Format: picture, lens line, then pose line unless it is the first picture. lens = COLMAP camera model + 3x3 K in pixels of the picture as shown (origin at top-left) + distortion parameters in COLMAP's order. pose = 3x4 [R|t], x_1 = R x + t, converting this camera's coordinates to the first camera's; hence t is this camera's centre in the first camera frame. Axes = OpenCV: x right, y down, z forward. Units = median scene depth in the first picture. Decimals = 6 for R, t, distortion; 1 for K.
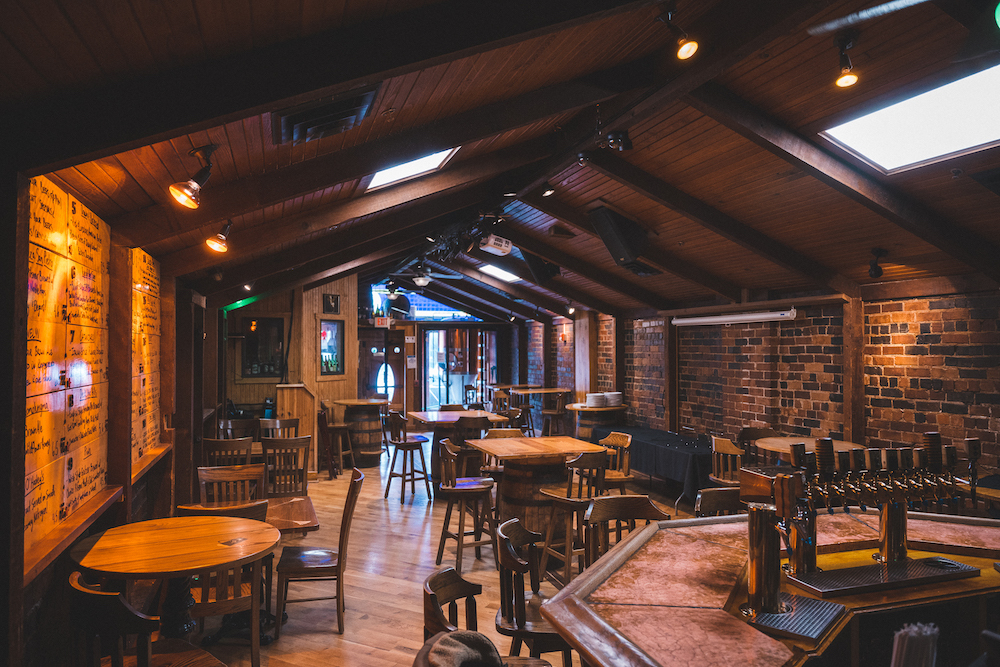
lens RADIAL K [[685.3, 0, 483.5], [0, 685.3, 336.7], [0, 0, 1]] dist [-0.000567, -0.000428]
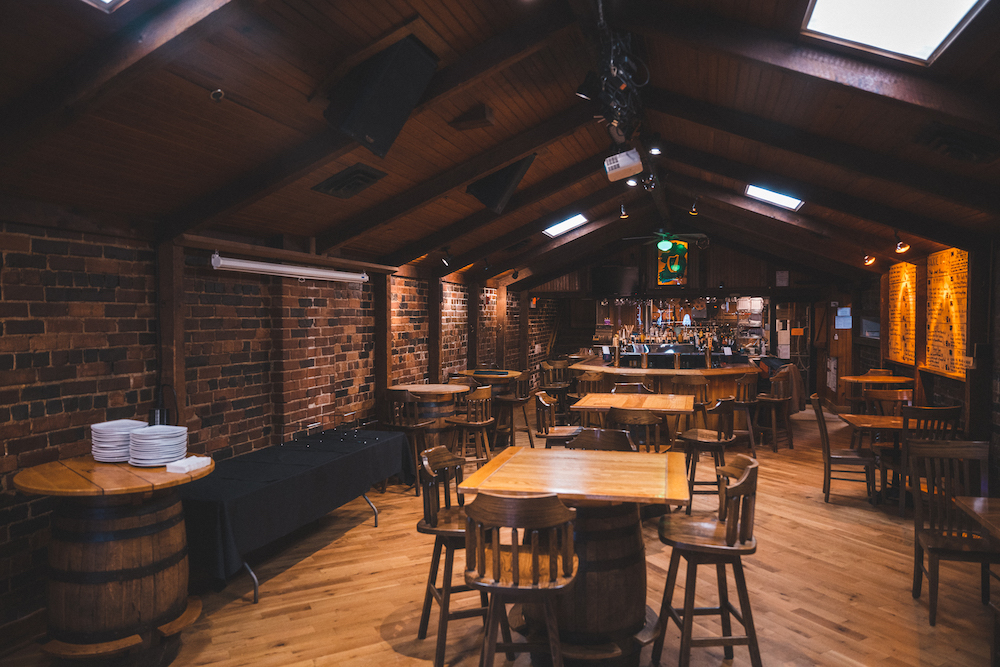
lens RADIAL K [[685.3, 0, 500.0], [0, 685.3, 333.5], [0, 0, 1]] dist [-0.003296, -0.004604]
pose [[-0.836862, -0.008934, 0.547341, -0.279631], [-0.003911, 0.999939, 0.010340, 0.038695], [-0.547400, 0.006513, -0.836846, 1.725702]]
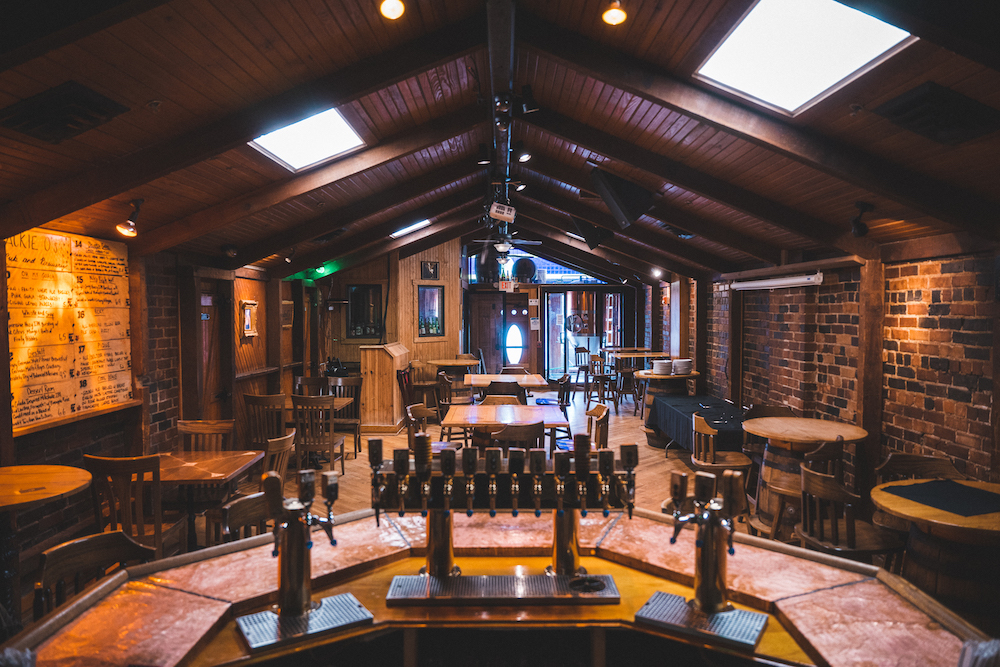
lens RADIAL K [[659.1, 0, 500.0], [0, 659.1, 333.5], [0, 0, 1]] dist [0.003156, 0.000350]
pose [[0.957594, 0.012068, -0.287867, 0.300384], [0.004465, 0.998381, 0.056708, -0.012168], [0.288085, -0.055589, 0.955990, 0.069747]]
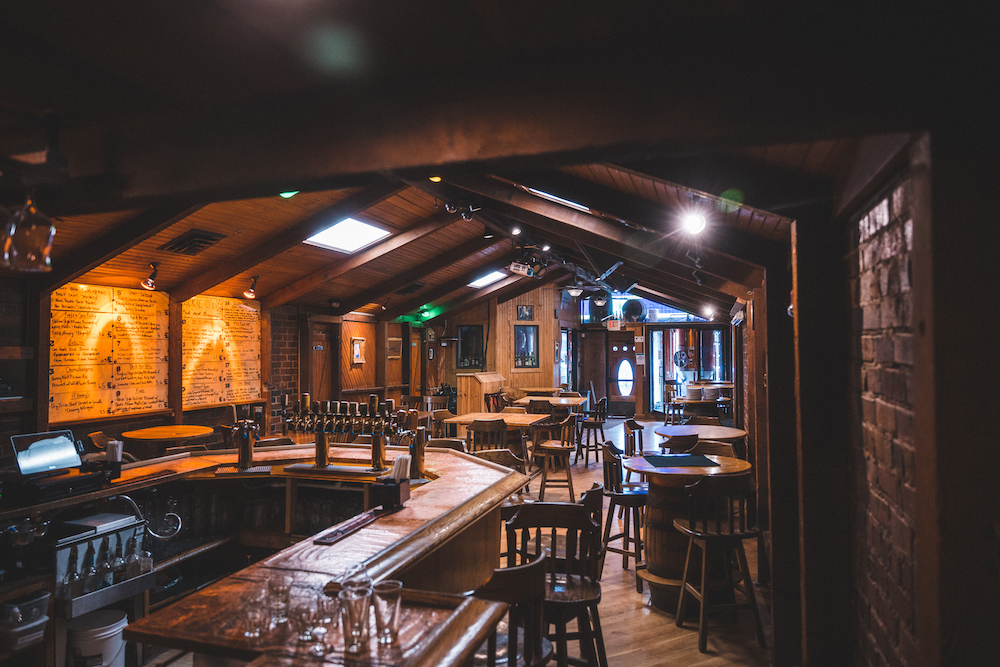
lens RADIAL K [[659.1, 0, 500.0], [0, 659.1, 333.5], [0, 0, 1]] dist [0.003156, 0.000350]
pose [[0.830684, -0.013871, -0.556571, 0.708765], [0.011860, 0.999904, -0.007219, -0.000682], [0.556617, -0.000604, 0.830769, -0.087648]]
